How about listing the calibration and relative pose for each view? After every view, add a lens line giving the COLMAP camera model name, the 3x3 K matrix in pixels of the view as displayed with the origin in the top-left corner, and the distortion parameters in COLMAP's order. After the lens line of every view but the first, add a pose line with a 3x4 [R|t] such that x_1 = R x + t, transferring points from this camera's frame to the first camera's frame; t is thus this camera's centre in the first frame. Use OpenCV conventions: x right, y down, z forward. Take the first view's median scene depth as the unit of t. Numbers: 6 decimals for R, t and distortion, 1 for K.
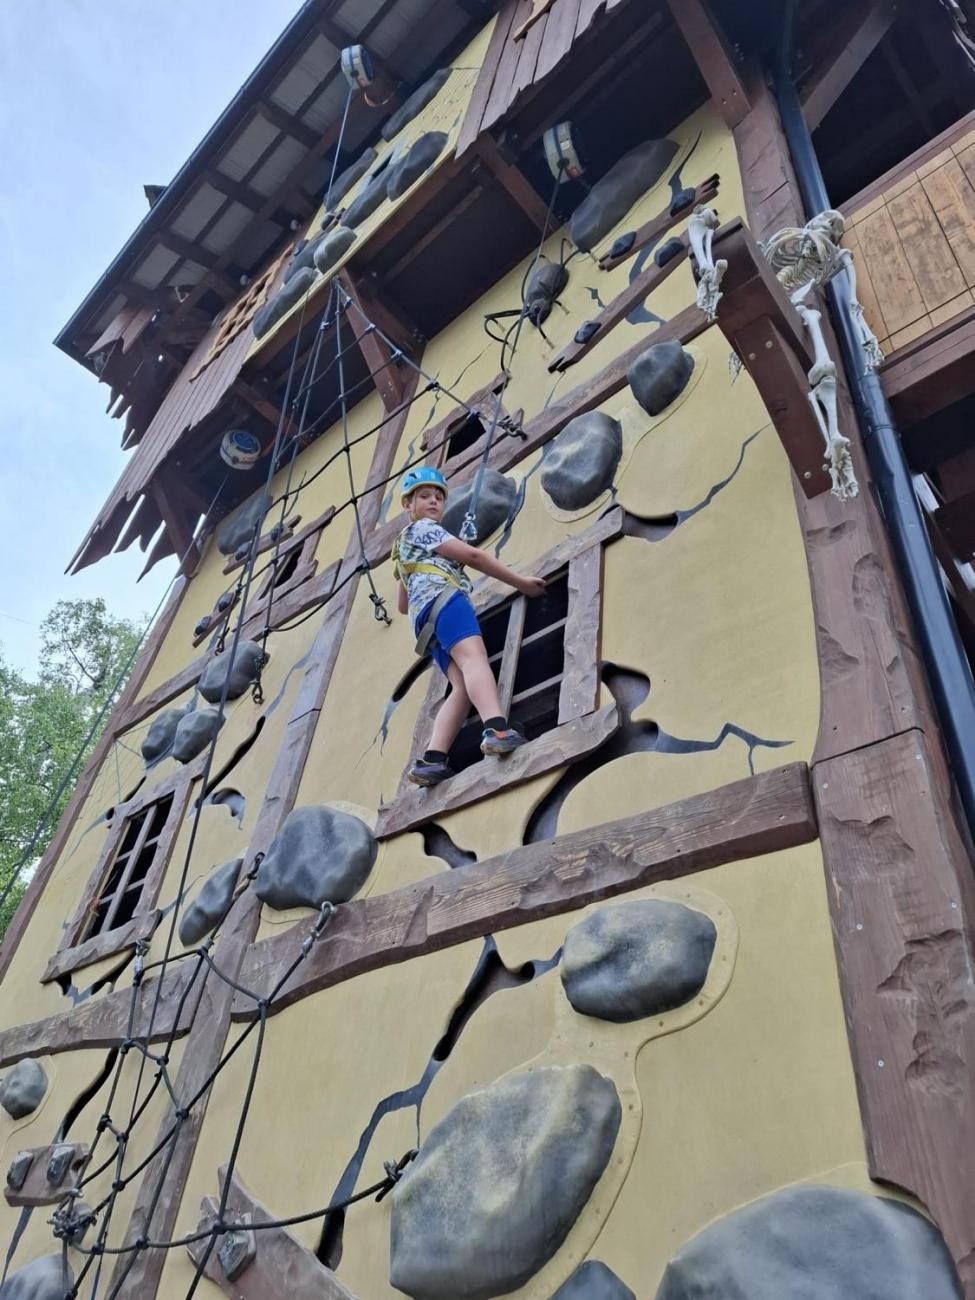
lens RADIAL K [[888.8, 0, 479.1], [0, 888.8, 668.8], [0, 0, 1]] dist [0.074176, -0.068847]
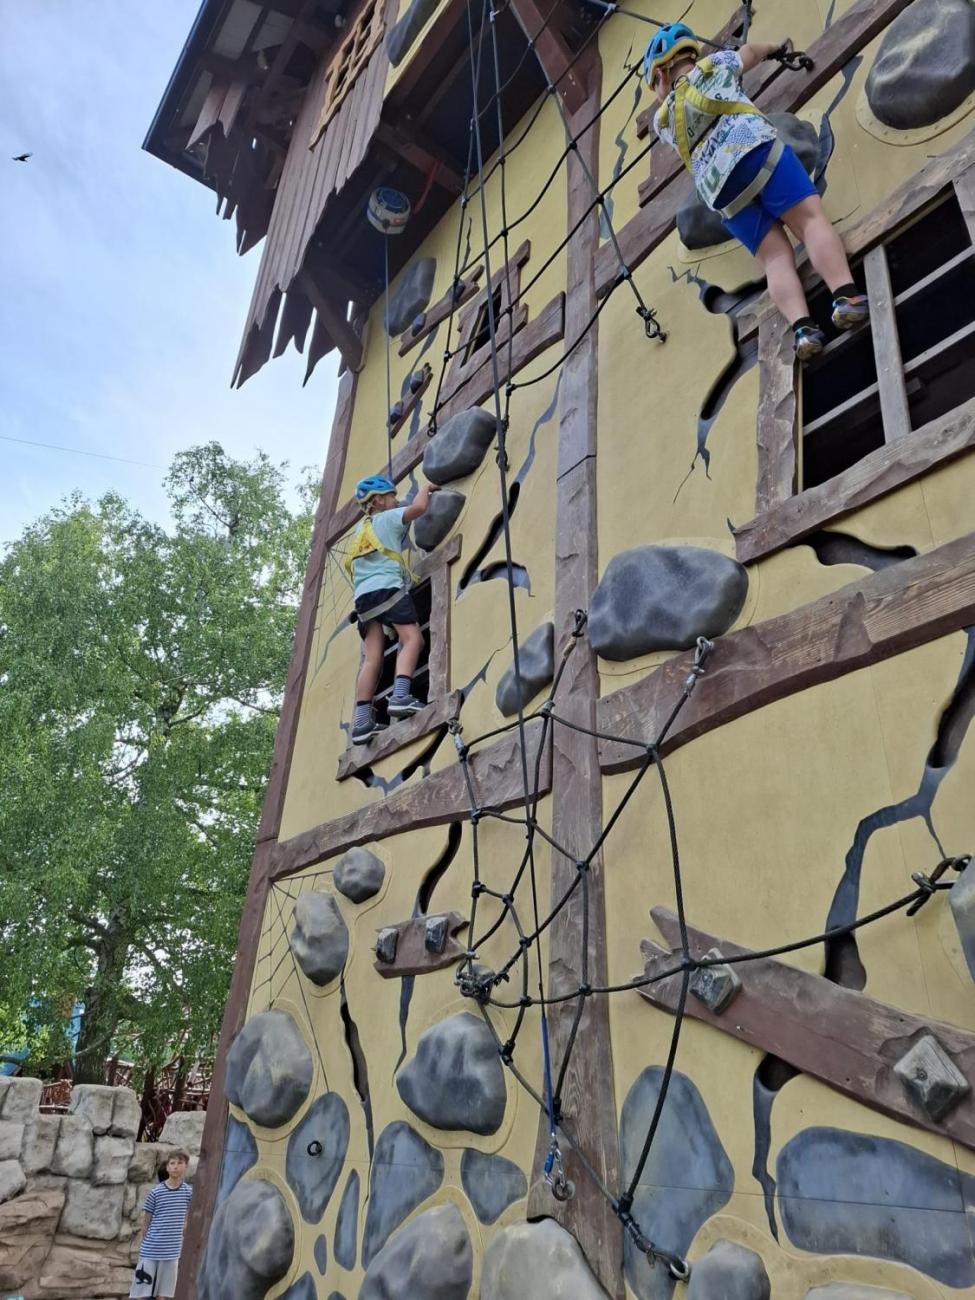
lens RADIAL K [[888.8, 0, 493.5], [0, 888.8, 648.3], [0, 0, 1]] dist [0.074176, -0.068847]
pose [[0.985103, -0.132595, -0.109499, -0.210500], [0.150508, 0.972810, 0.176037, 0.062700], [0.083180, -0.189895, 0.978274, 0.080734]]
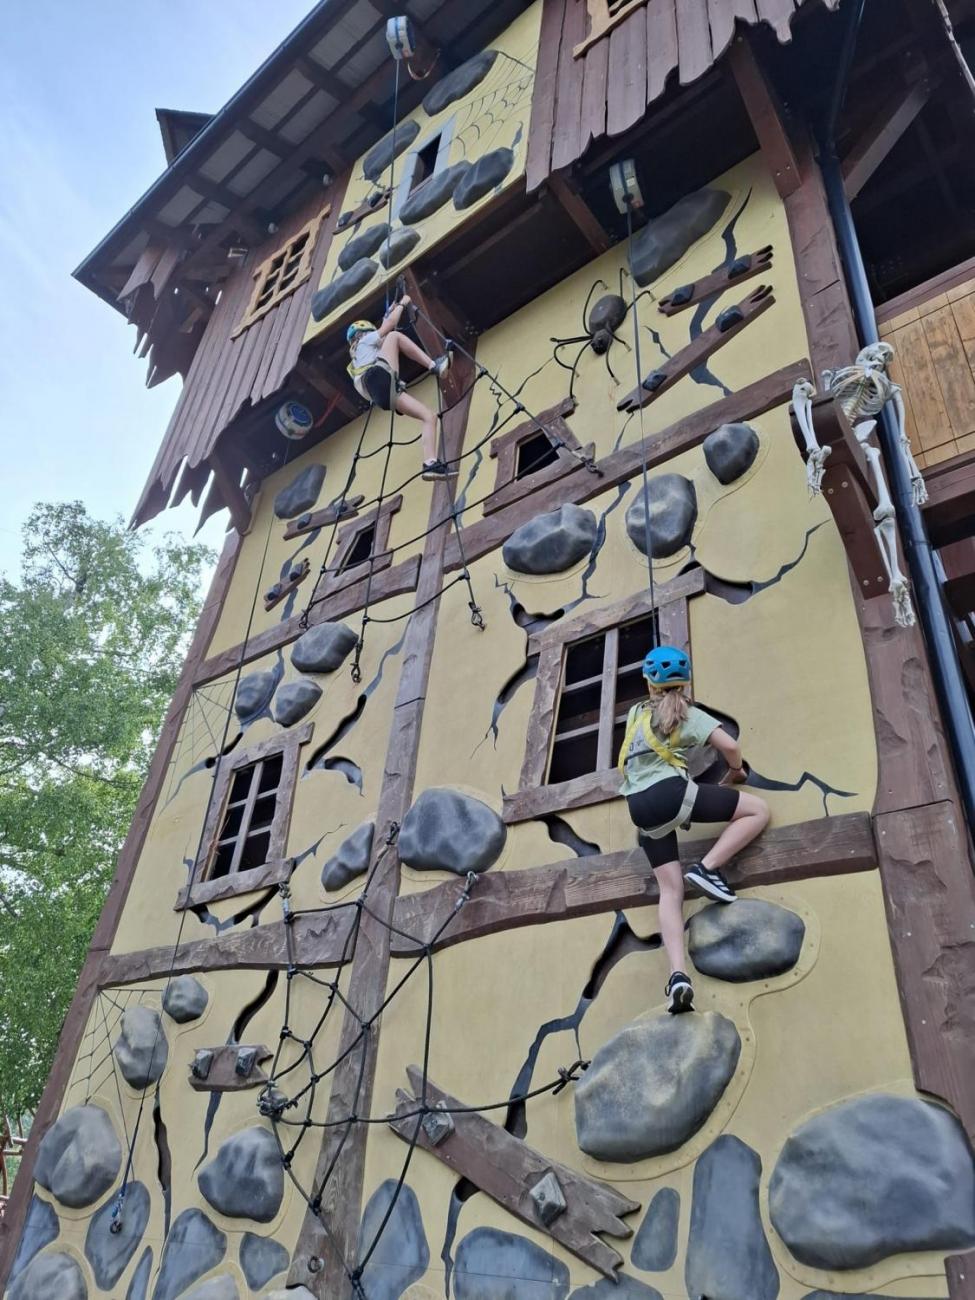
lens RADIAL K [[888.8, 0, 479.1], [0, 888.8, 654.3], [0, 0, 1]] dist [0.074176, -0.068847]
pose [[0.997875, 0.012534, 0.063935, -0.185280], [-0.019813, 0.993223, 0.114519, -0.155390], [-0.062067, -0.115543, 0.991361, -0.195445]]
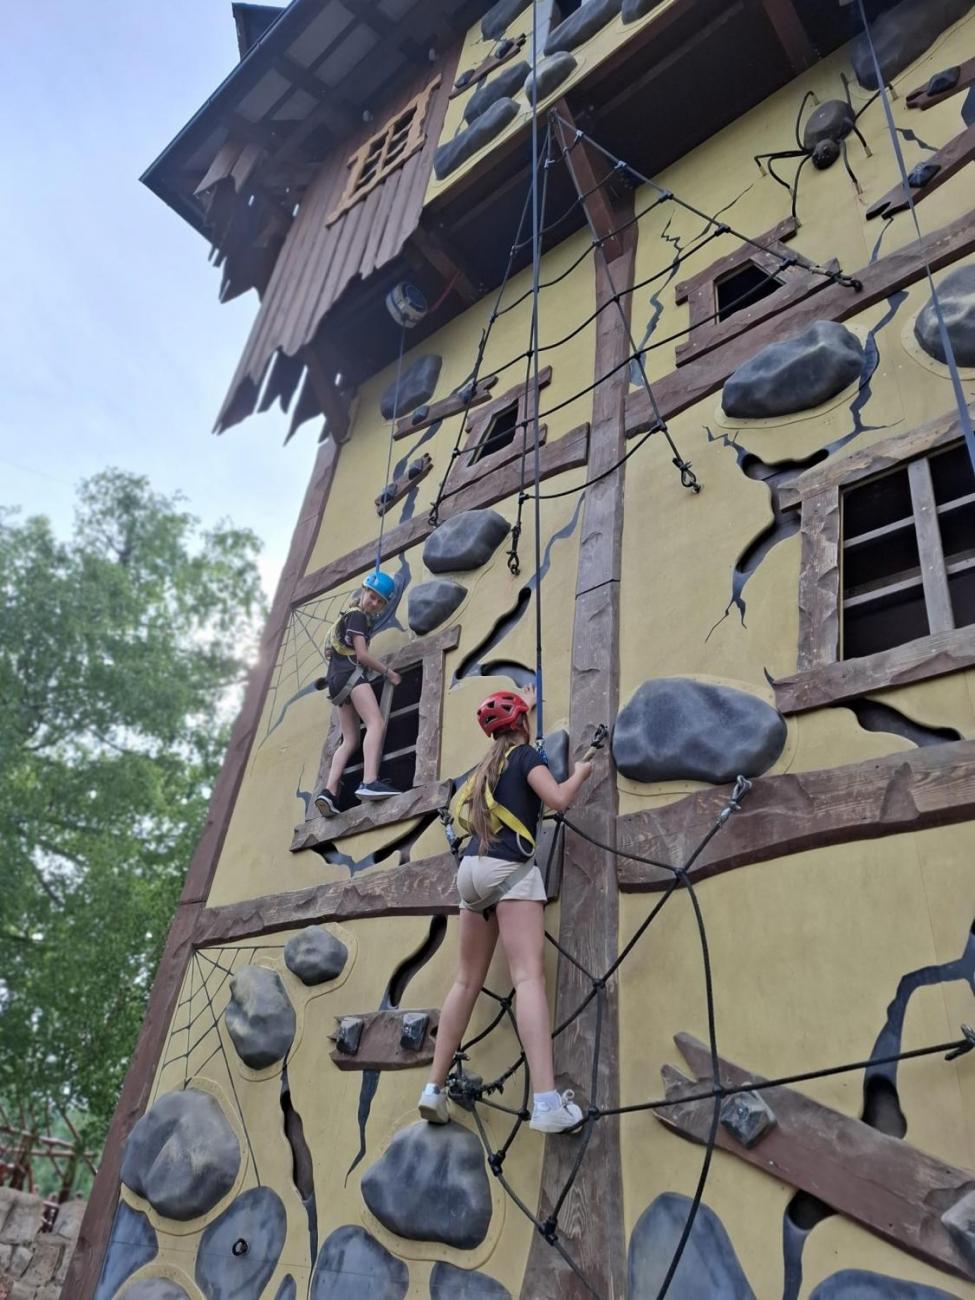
lens RADIAL K [[888.8, 0, 482.6], [0, 888.8, 645.0], [0, 0, 1]] dist [0.074176, -0.068847]
pose [[0.998659, 0.023902, 0.045917, -0.373295], [-0.028312, 0.994790, 0.097936, 0.026044], [-0.043337, -0.099105, 0.994133, 0.052812]]
